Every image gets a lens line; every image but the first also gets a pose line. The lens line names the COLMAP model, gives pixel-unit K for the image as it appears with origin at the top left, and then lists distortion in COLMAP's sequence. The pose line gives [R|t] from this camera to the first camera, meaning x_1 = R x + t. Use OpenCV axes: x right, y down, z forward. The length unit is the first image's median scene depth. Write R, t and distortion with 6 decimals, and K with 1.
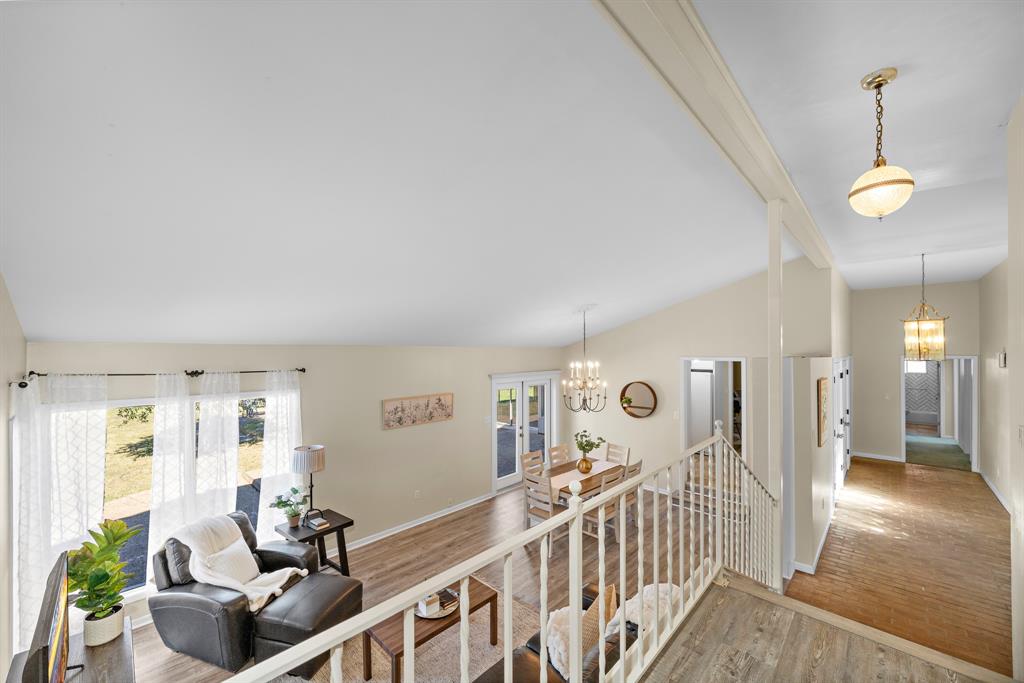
lens RADIAL K [[383.2, 0, 499.6], [0, 383.2, 342.0], [0, 0, 1]] dist [-0.000212, 0.000004]
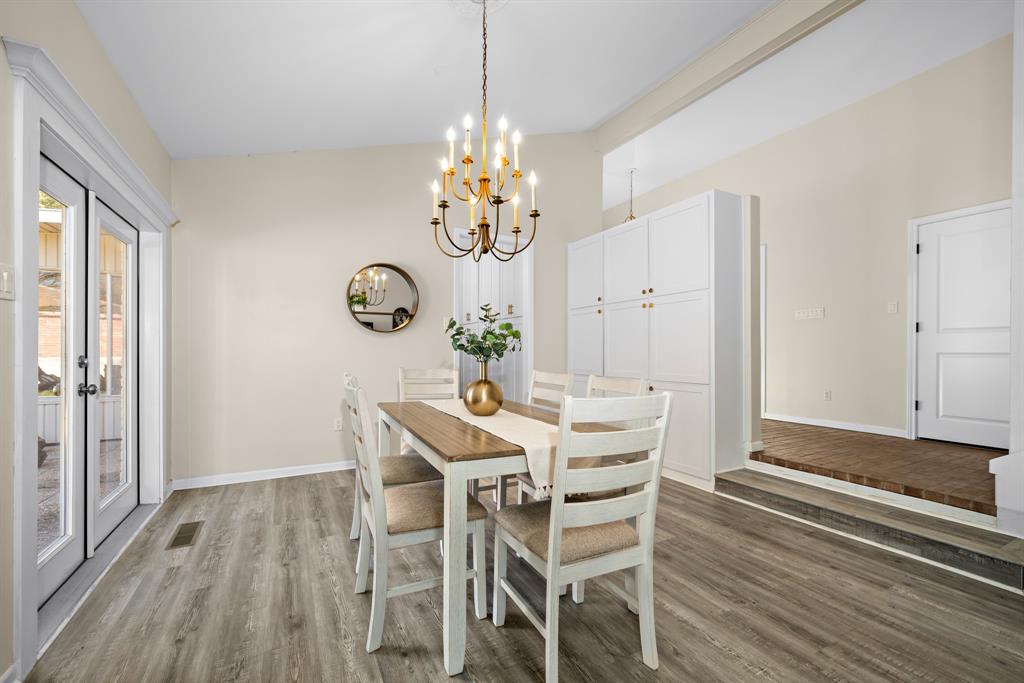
lens RADIAL K [[438.7, 0, 512.0], [0, 438.7, 341.5], [0, 0, 1]] dist [-0.000789, -0.000095]
pose [[0.303349, 0.004088, 0.952871, -0.208264], [-0.017981, 0.999837, 0.001434, 0.269432], [-0.952710, -0.017569, 0.303373, 0.842574]]
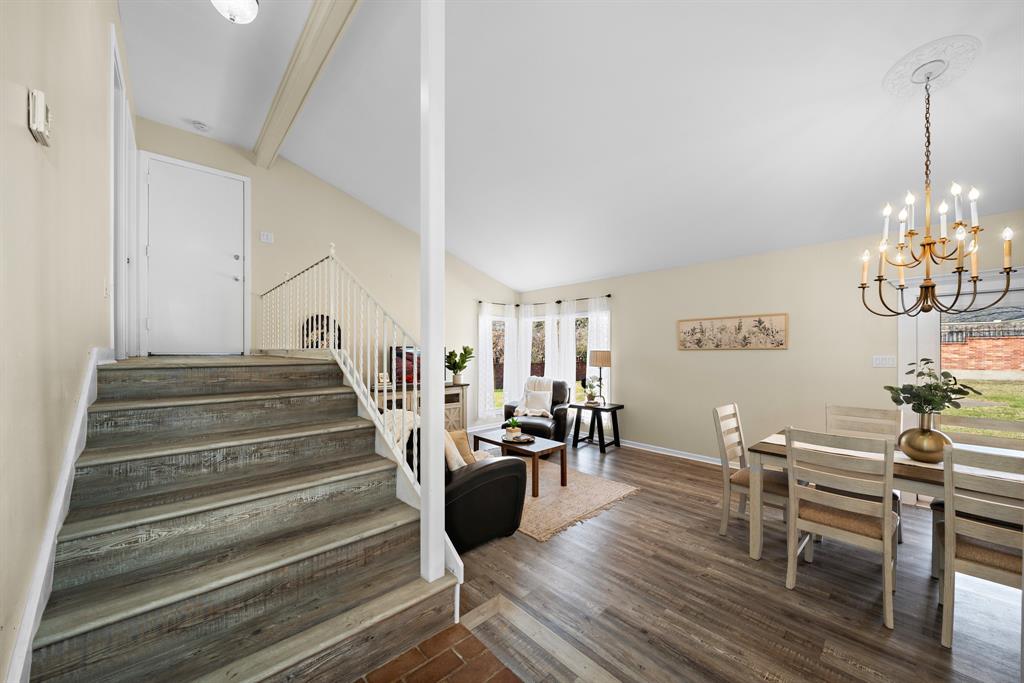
lens RADIAL K [[383.2, 0, 499.6], [0, 383.2, 342.0], [0, 0, 1]] dist [-0.000212, 0.000004]
pose [[-0.076335, -0.029754, -0.996638, 0.669161], [0.021800, 0.999266, -0.031503, 0.213353], [0.996844, -0.024131, -0.075630, 0.569047]]
